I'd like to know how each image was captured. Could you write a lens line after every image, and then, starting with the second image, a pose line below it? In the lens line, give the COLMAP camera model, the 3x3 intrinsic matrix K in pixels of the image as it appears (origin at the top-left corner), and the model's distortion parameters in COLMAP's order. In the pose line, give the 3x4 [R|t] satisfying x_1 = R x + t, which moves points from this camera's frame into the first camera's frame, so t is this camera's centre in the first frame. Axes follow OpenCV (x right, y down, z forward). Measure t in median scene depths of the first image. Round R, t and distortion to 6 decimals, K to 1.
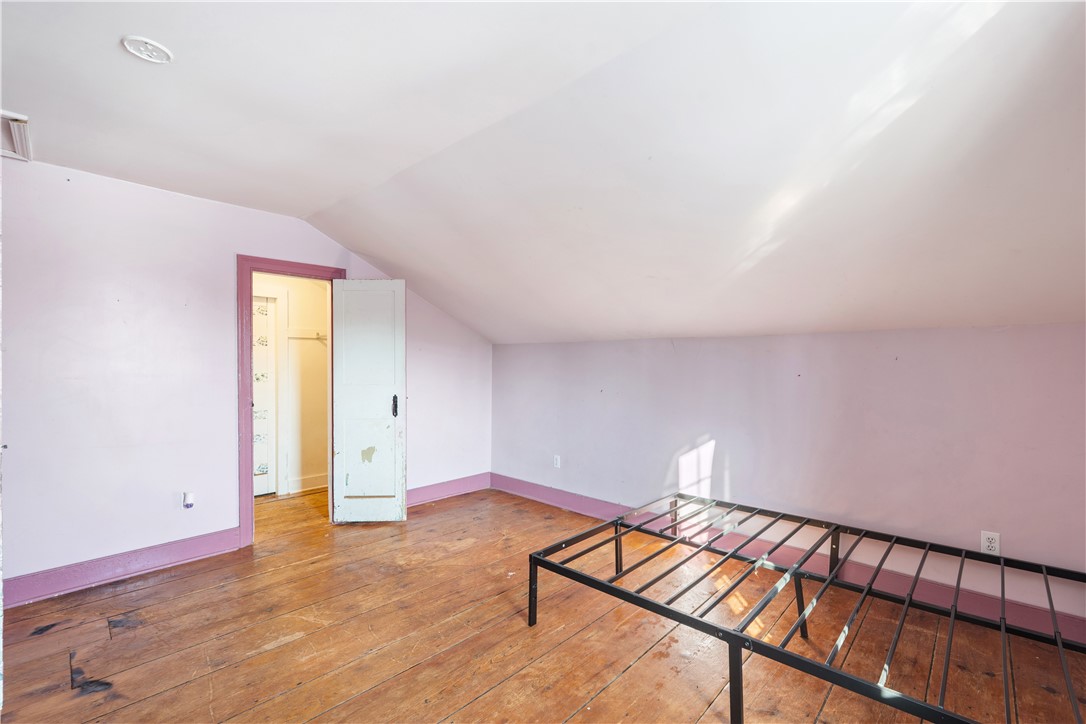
lens RADIAL K [[482.8, 0, 544.3], [0, 482.8, 359.9], [0, 0, 1]] dist [-0.000833, -0.000115]
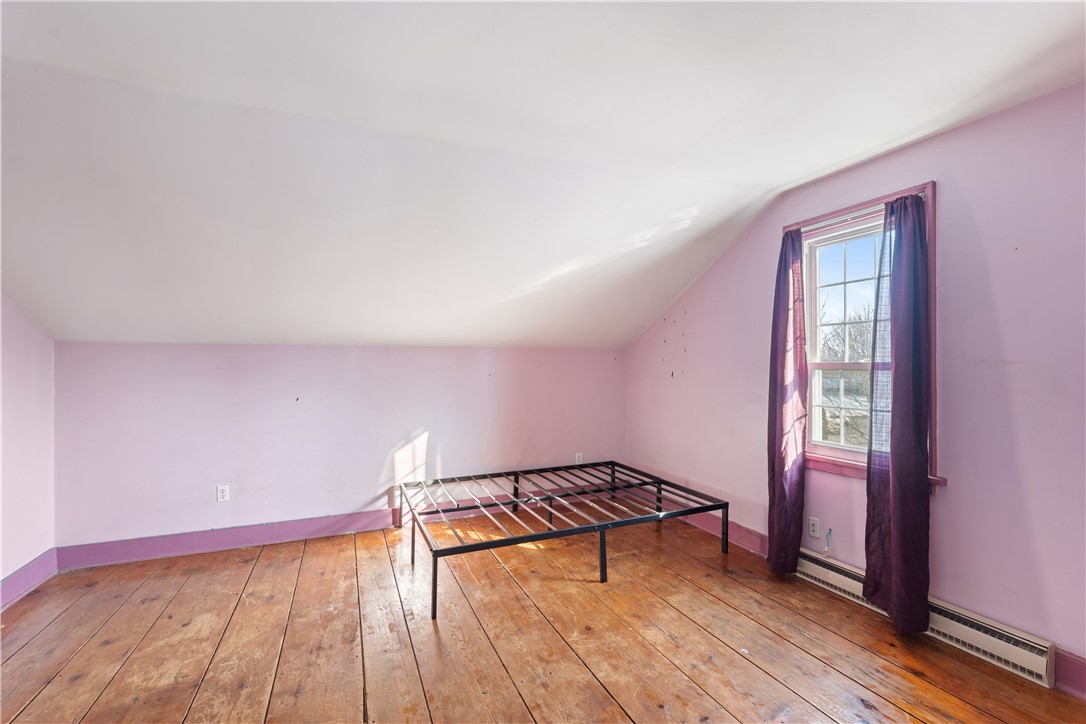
lens RADIAL K [[482.8, 0, 541.9], [0, 482.8, 361.9], [0, 0, 1]] dist [-0.000833, -0.000115]
pose [[0.396108, -0.002319, 0.918201, -0.624675], [0.003702, 0.999993, 0.000929, -0.008889], [-0.918197, 0.003031, 0.396113, 0.249545]]
